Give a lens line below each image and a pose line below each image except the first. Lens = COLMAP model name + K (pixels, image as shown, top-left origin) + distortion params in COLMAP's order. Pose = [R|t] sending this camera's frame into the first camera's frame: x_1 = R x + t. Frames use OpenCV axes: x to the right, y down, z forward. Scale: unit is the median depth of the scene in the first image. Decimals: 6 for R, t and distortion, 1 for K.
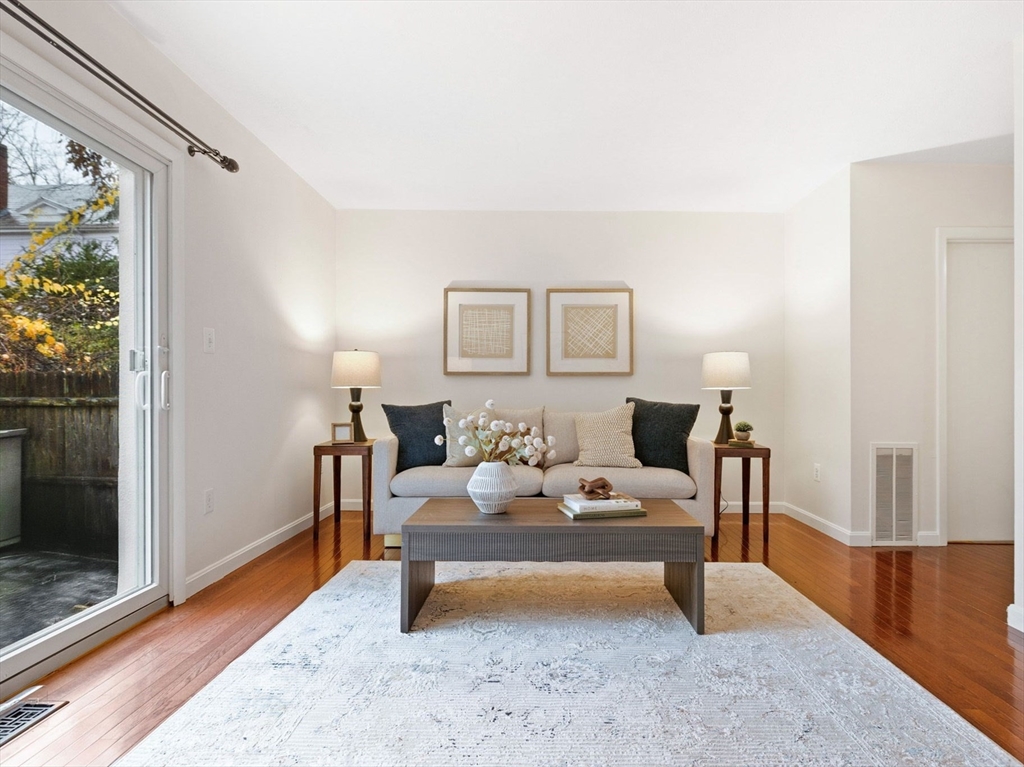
lens RADIAL K [[554.2, 0, 516.6], [0, 554.2, 392.5], [0, 0, 1]] dist [-0.006153, 0.002987]
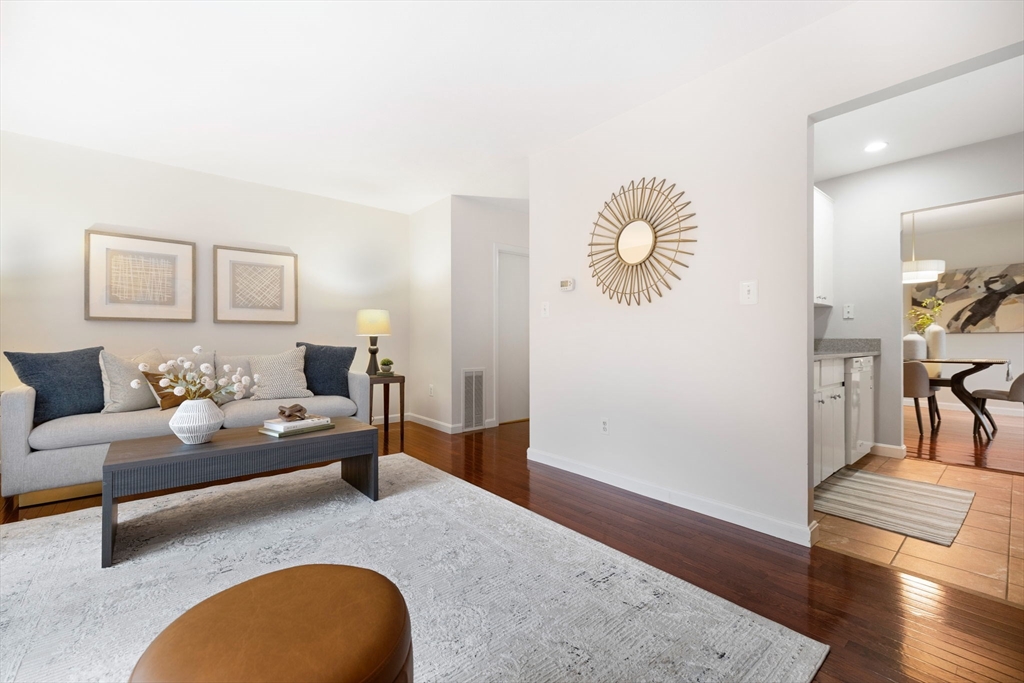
lens RADIAL K [[438.9, 0, 513.4], [0, 438.9, 339.1], [0, 0, 1]] dist [0.002066, 0.000342]
pose [[0.758009, -0.002791, 0.652239, -0.119487], [-0.000225, 0.999990, 0.004541, -0.004509], [-0.652245, -0.003589, 0.758000, -0.106552]]
